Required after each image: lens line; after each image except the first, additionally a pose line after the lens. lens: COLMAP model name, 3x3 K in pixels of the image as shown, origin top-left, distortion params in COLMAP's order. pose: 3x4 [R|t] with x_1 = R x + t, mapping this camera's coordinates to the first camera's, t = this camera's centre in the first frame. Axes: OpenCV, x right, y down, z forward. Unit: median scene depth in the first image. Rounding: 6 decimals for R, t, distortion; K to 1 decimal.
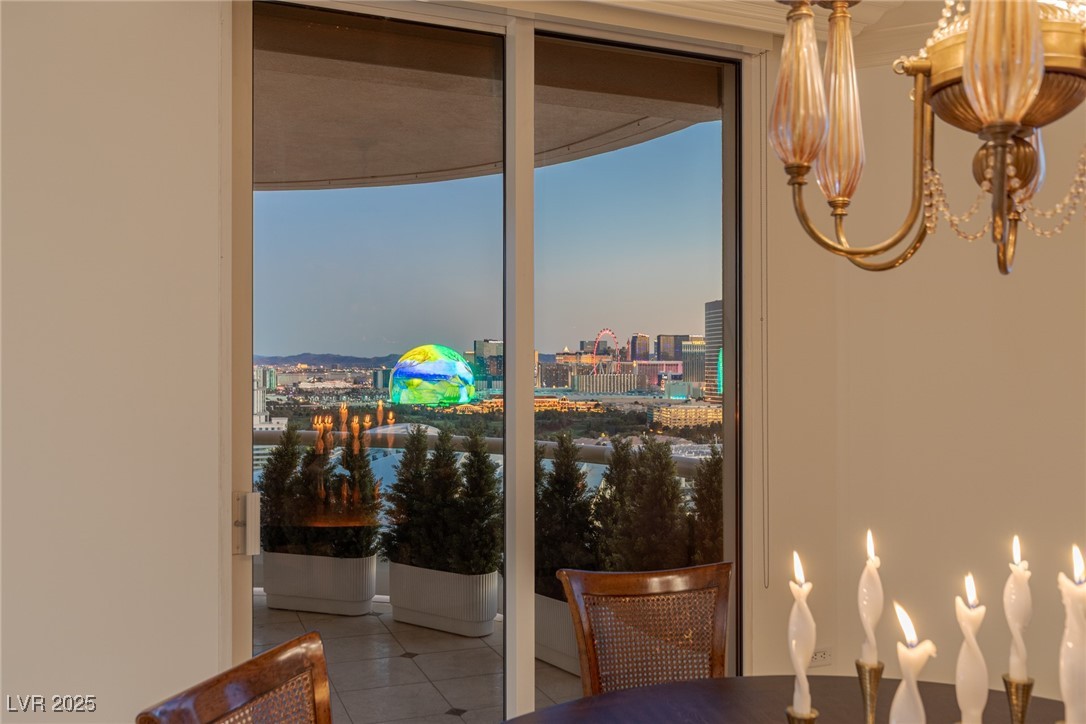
lens RADIAL K [[951.3, 0, 547.7], [0, 951.3, 378.1], [0, 0, 1]] dist [-0.018601, 0.033328]
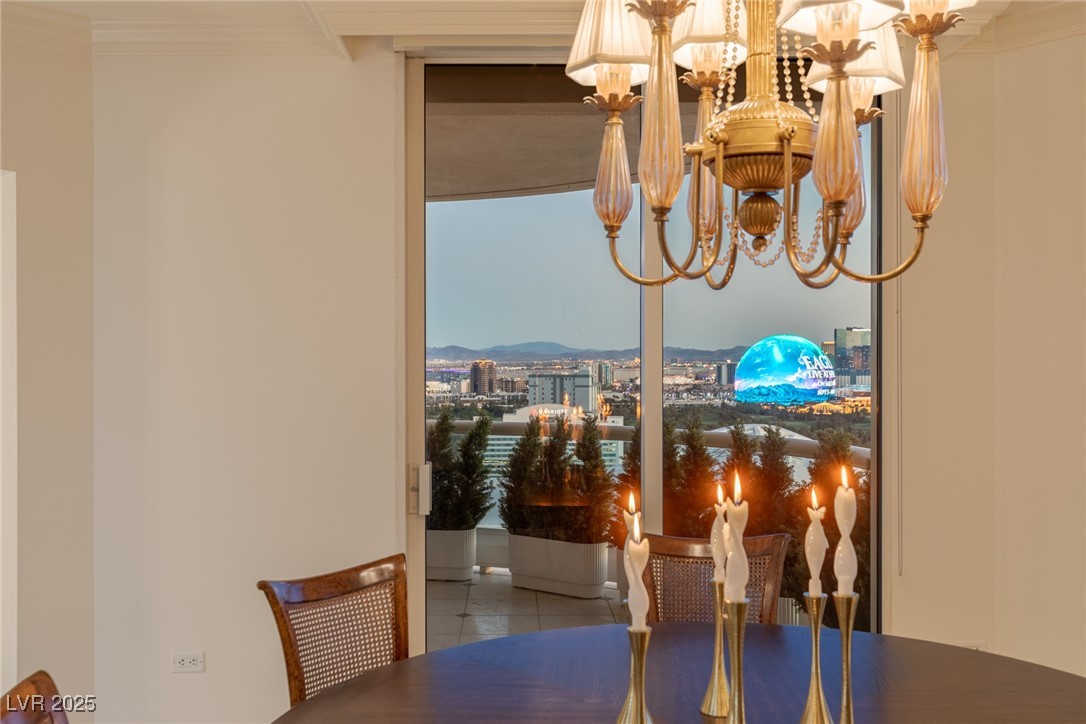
lens RADIAL K [[1060.4, 0, 511.7], [0, 1060.4, 379.0], [0, 0, 1]] dist [0.015716, 0.000000]
pose [[0.930998, -0.002650, -0.365013, 0.514238], [0.004642, 0.999979, 0.004580, 0.004688], [0.364994, -0.005958, 0.930991, -0.423338]]
